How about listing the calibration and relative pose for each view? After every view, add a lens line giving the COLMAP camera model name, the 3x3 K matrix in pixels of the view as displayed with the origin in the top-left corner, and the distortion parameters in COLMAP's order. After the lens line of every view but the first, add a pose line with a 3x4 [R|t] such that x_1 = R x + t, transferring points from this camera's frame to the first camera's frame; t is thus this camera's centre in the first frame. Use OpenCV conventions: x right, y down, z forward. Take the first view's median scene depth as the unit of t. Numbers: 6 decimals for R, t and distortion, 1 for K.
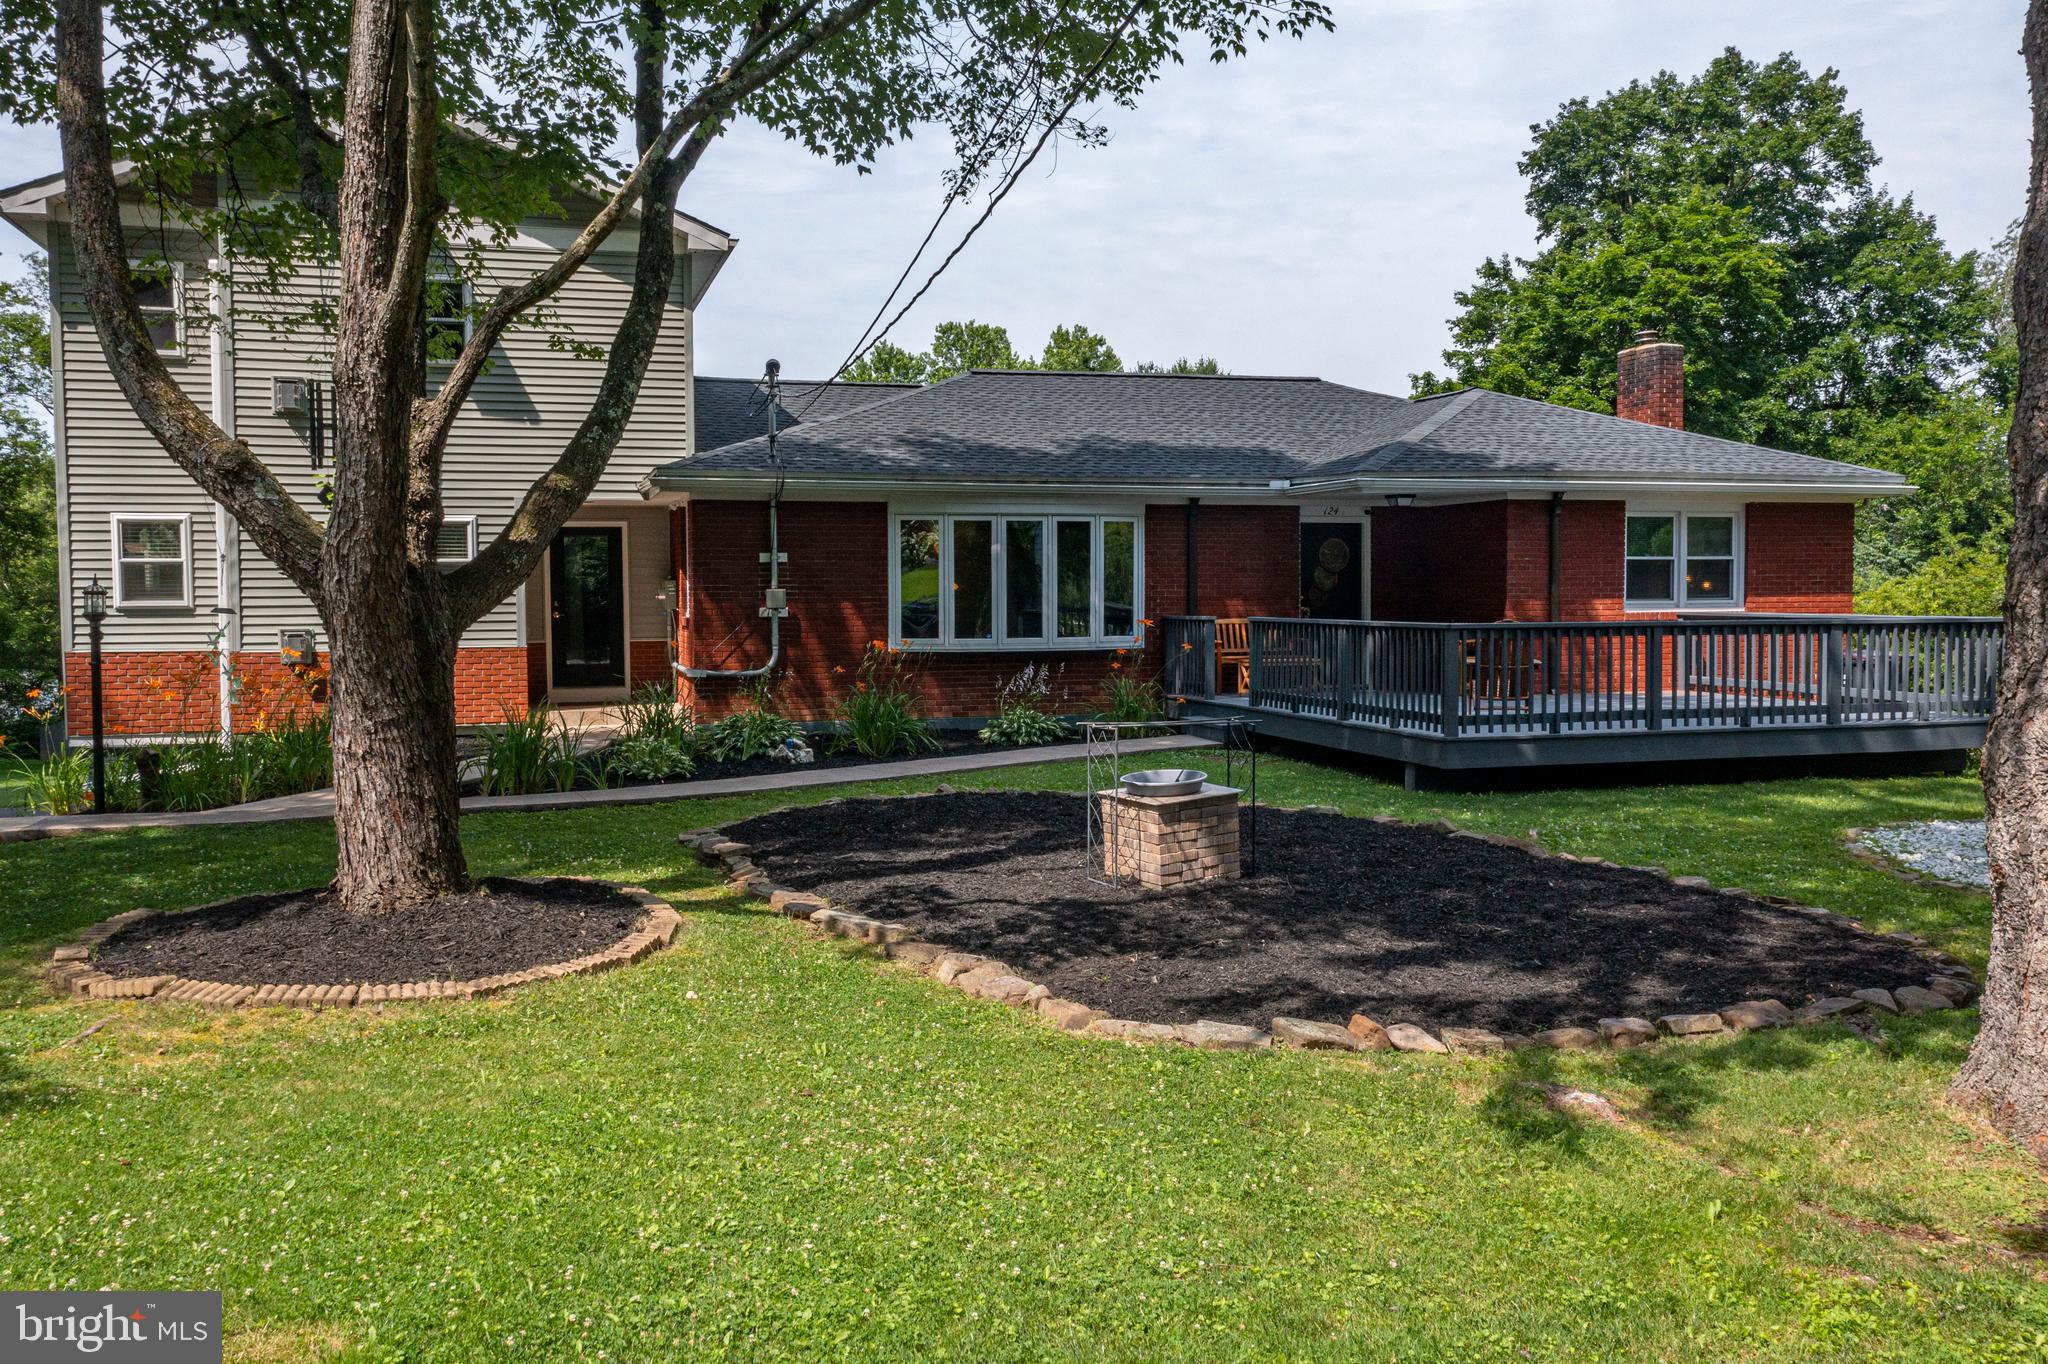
lens RADIAL K [[1626.5, 0, 1022.9], [0, 1626.5, 682.7], [0, 0, 1]] dist [0.018403, 0.004358]
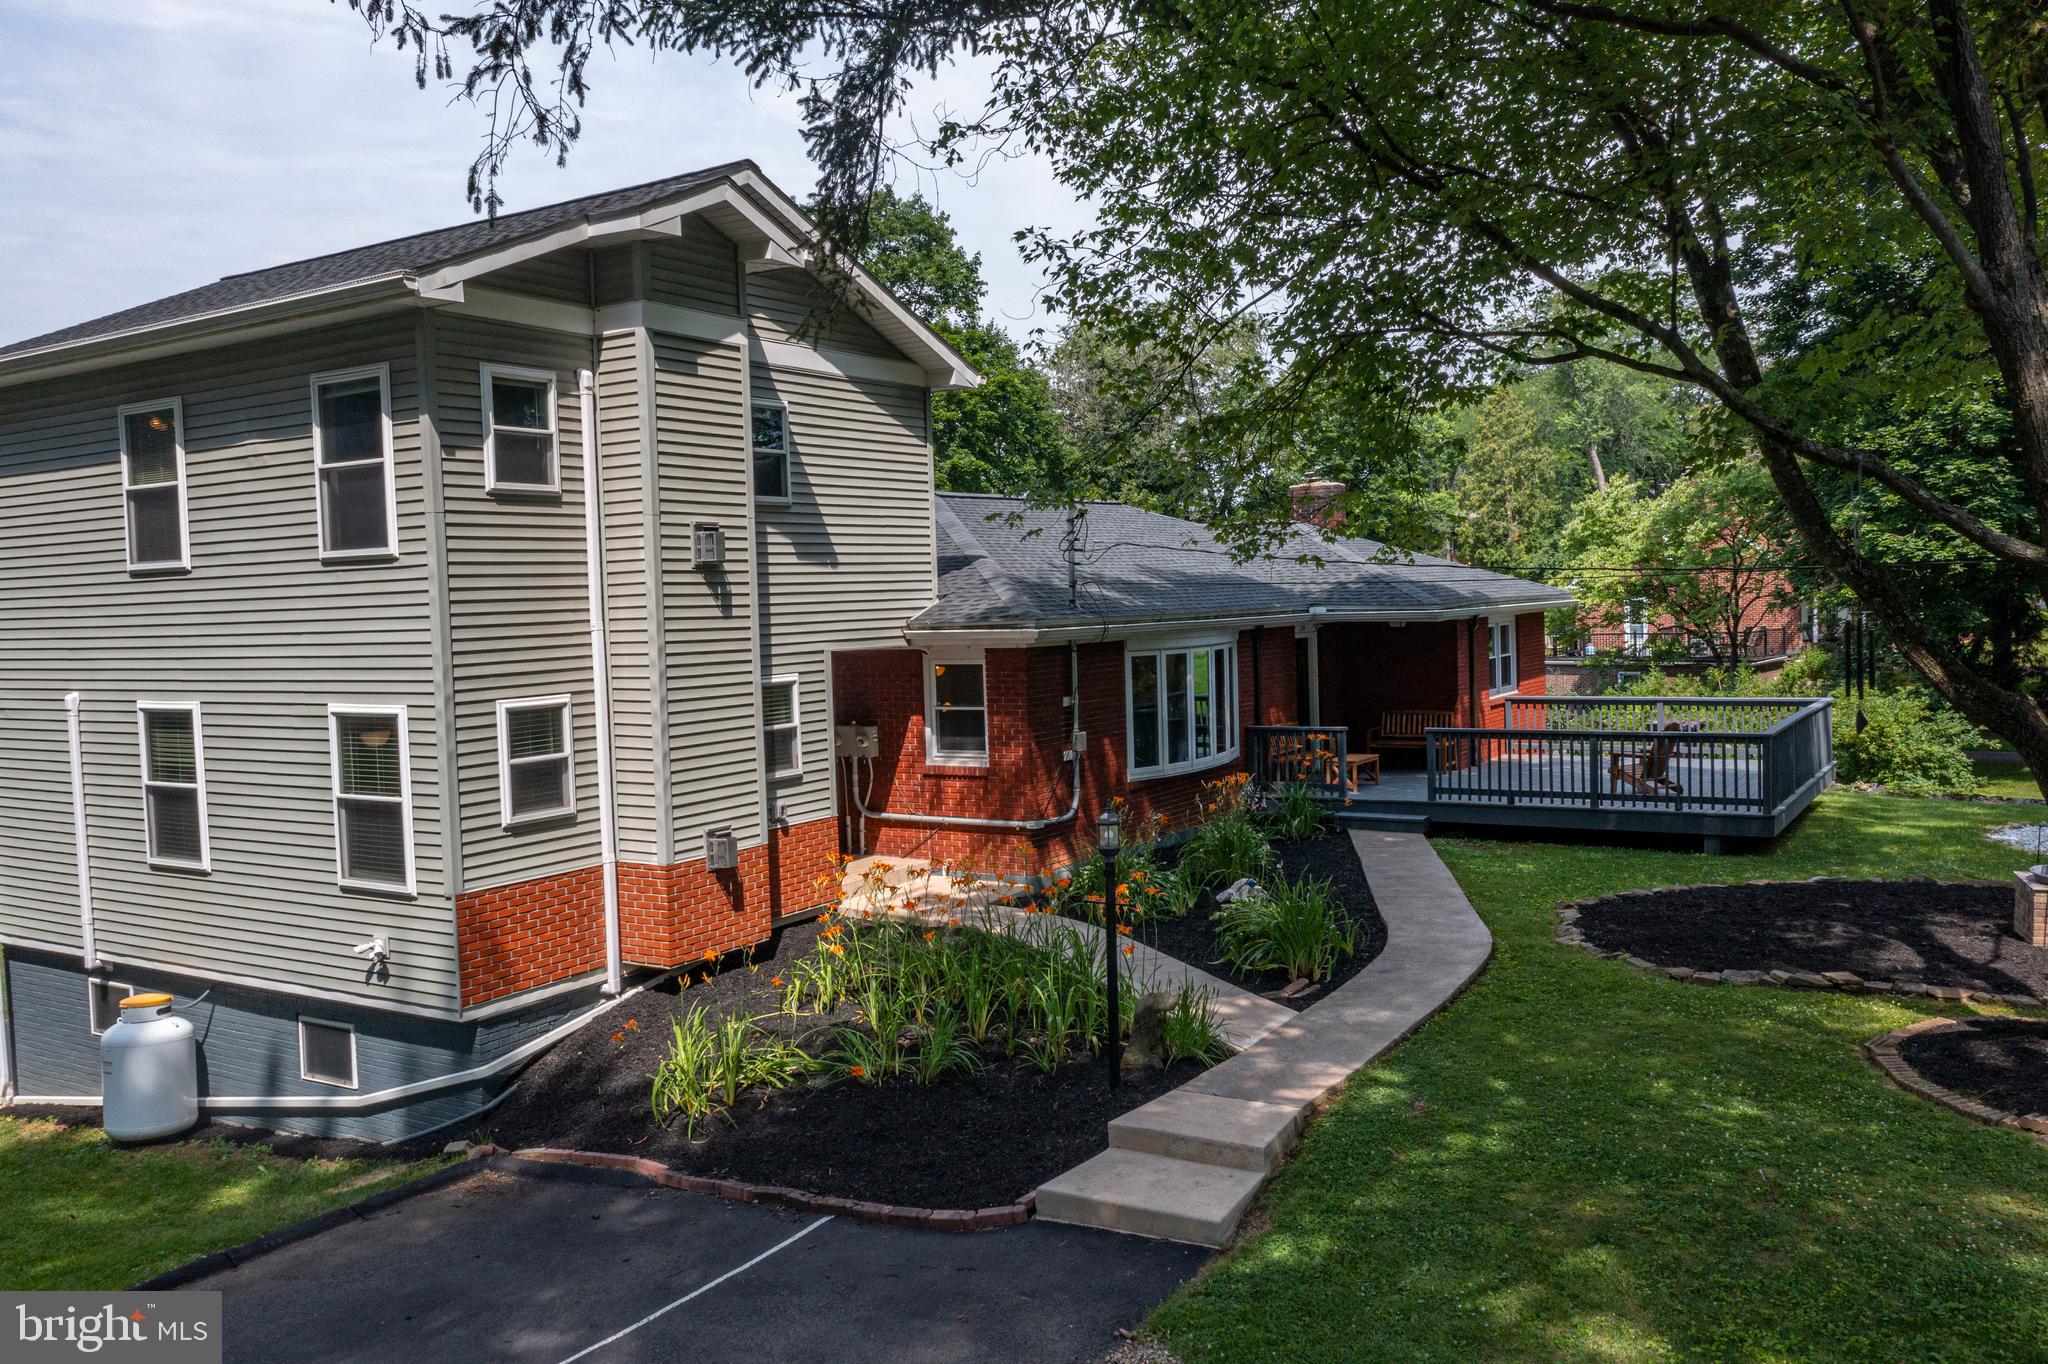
lens RADIAL K [[1626.5, 0, 1021.7], [0, 1626.5, 680.4], [0, 0, 1]] dist [0.018403, 0.004358]
pose [[0.732462, -0.054822, 0.678597, -0.860264], [0.070017, 0.997533, 0.005013, -0.096847], [-0.677198, 0.043841, 0.734494, 0.281147]]
